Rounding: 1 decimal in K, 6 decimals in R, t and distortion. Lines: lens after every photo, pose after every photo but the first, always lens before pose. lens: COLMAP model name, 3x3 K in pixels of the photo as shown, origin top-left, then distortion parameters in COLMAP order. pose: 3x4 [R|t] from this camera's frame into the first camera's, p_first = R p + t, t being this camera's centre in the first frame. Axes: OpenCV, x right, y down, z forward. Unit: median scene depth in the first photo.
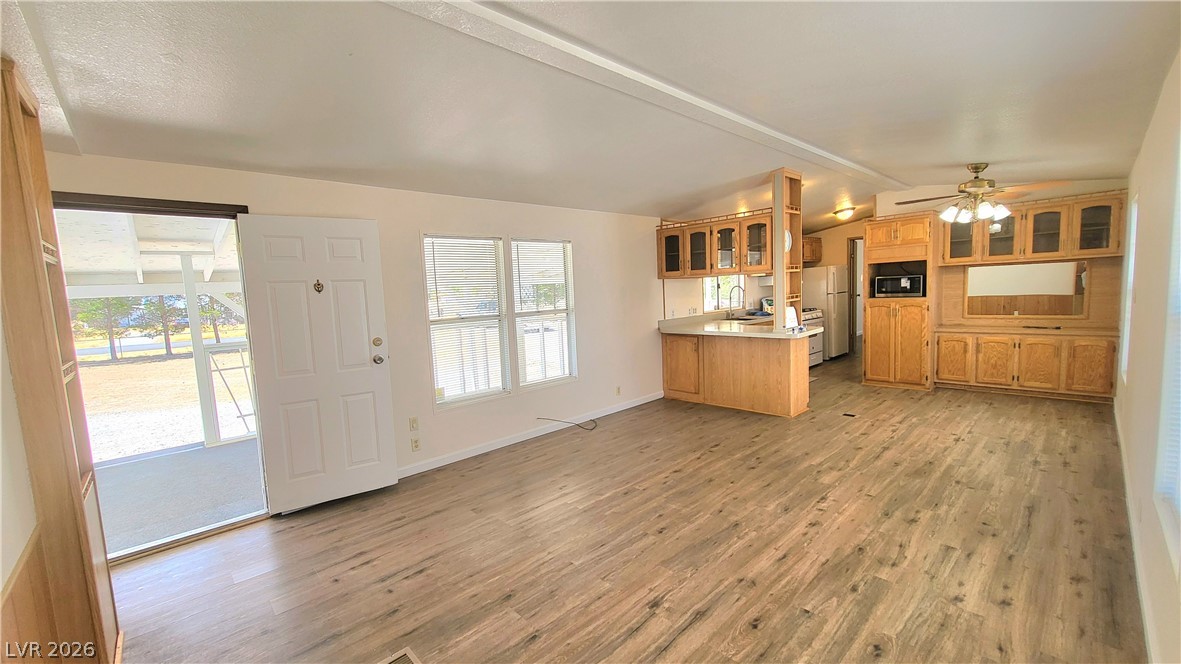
lens RADIAL K [[470.1, 0, 586.2], [0, 470.1, 335.9], [0, 0, 1]] dist [0.002731, -0.001006]
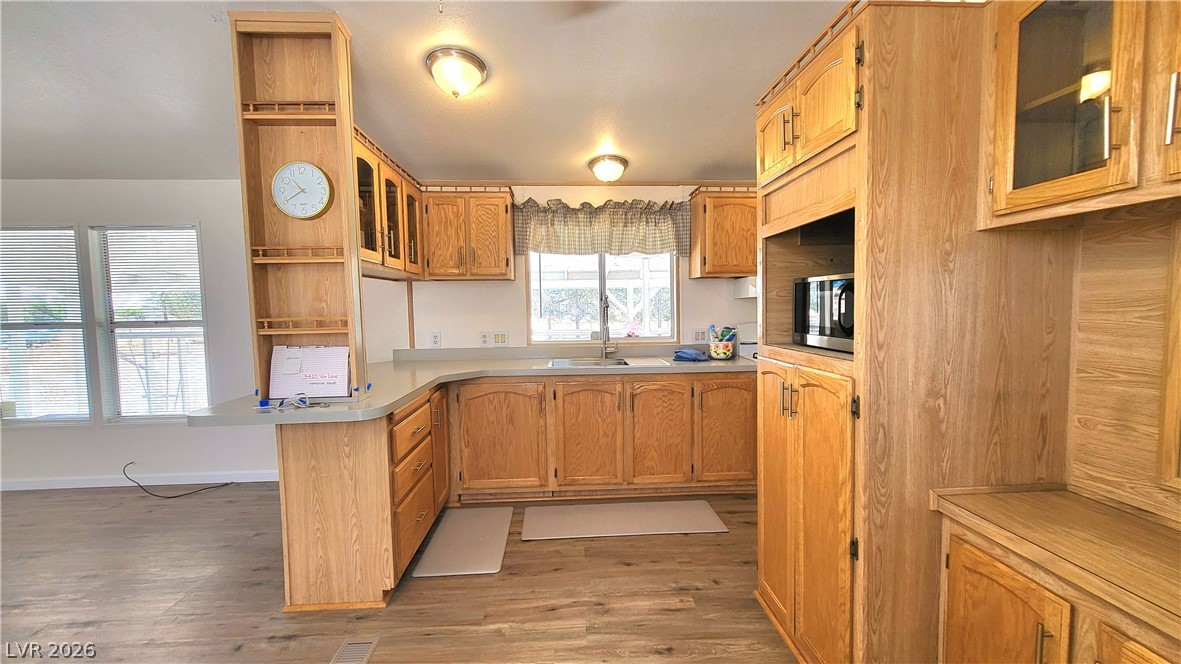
lens RADIAL K [[470.1, 0, 587.1], [0, 470.1, 334.9], [0, 0, 1]] dist [0.002731, -0.001006]
pose [[0.766285, 0.076666, -0.637910, 0.860154], [-0.084967, 0.996227, 0.017664, -0.098145], [0.636858, 0.040665, 0.769908, 0.808328]]
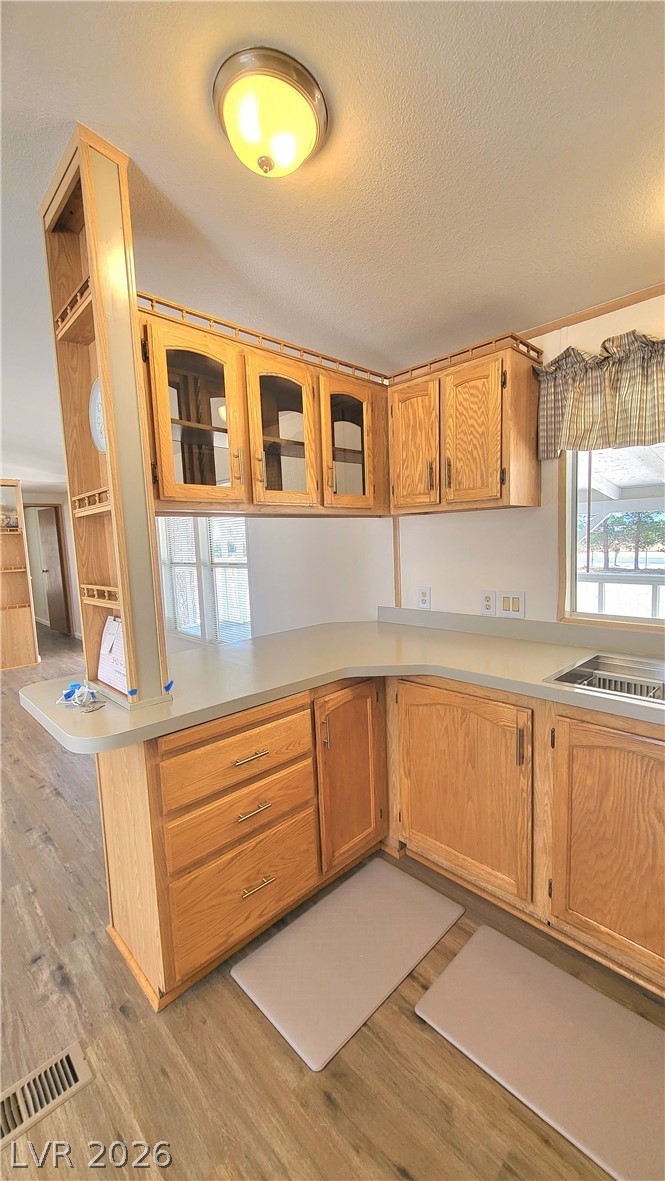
lens RADIAL K [[467.1, 0, 332.4], [0, 467.1, 589.7], [0, 0, 1]] dist [0.004978, -0.001508]
pose [[0.014537, 0.149713, -0.988623, 0.723229], [-0.060810, 0.987029, 0.148577, -0.136643], [0.998044, 0.057958, 0.023453, 1.103736]]
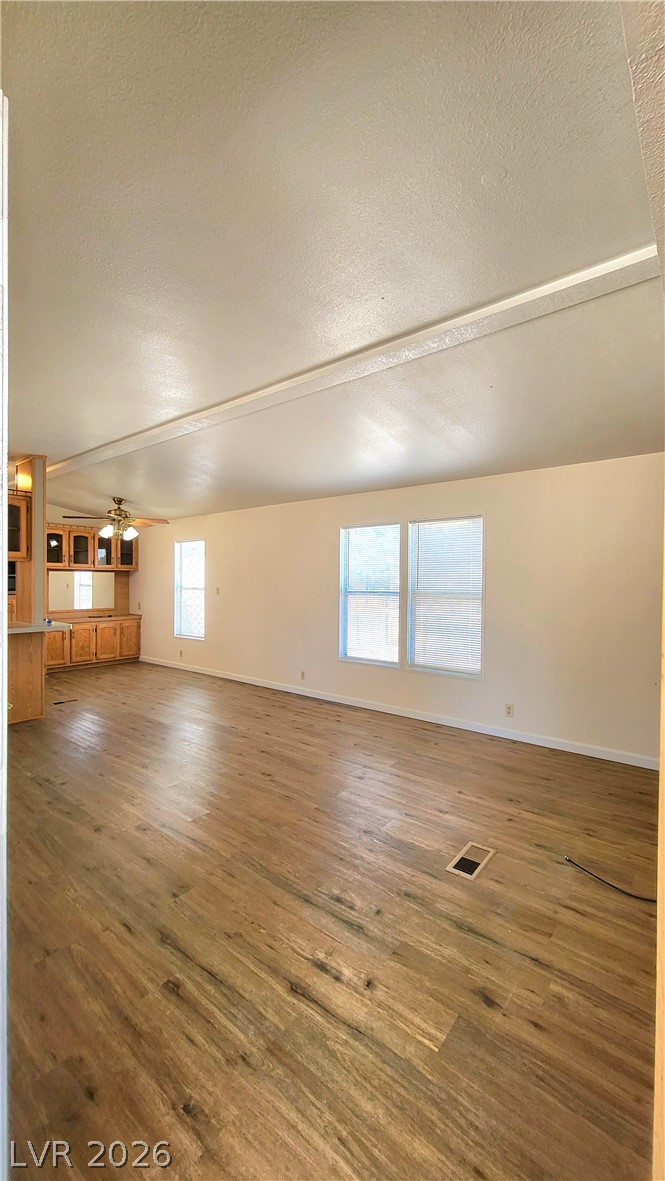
lens RADIAL K [[467.1, 0, 331.9], [0, 467.1, 589.1], [0, 0, 1]] dist [0.004978, -0.001508]
pose [[-0.140682, 0.031412, 0.989556, -0.564135], [0.098449, 0.994987, -0.017588, -0.007049], [-0.985148, 0.094946, -0.143069, 0.522089]]
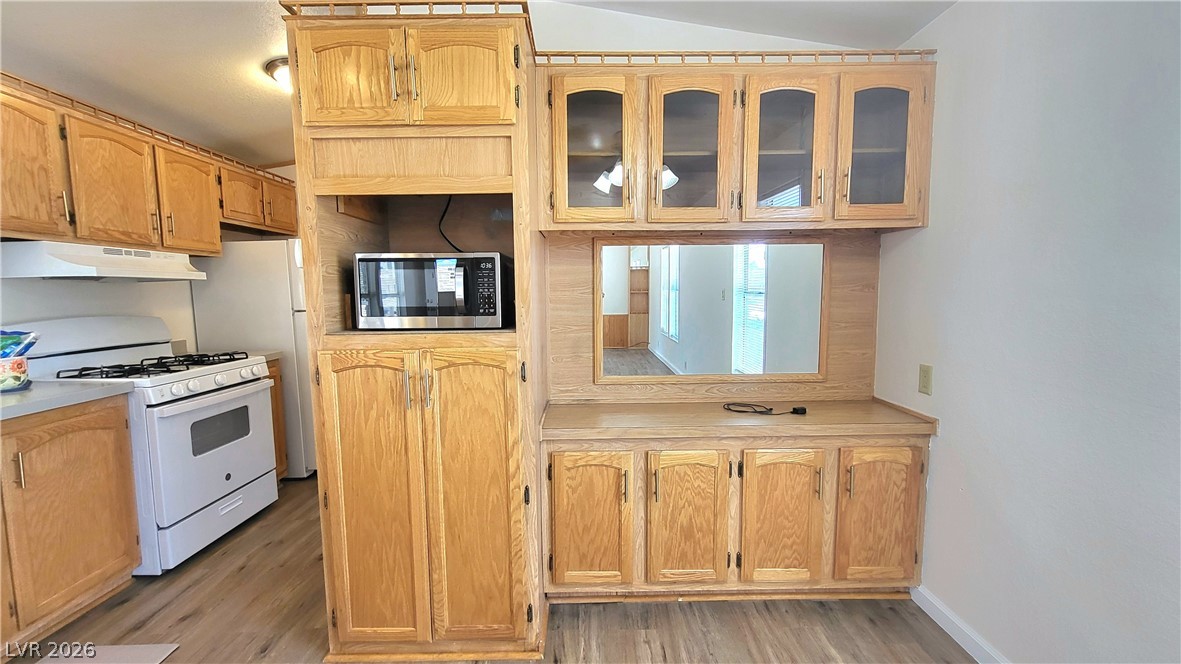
lens RADIAL K [[470.1, 0, 592.2], [0, 470.1, 332.7], [0, 0, 1]] dist [0.002731, -0.001006]
pose [[0.675993, -0.021790, 0.736586, 0.616131], [0.048839, 0.998690, -0.015278, -0.084145], [-0.735288, 0.046302, 0.676172, 0.875286]]
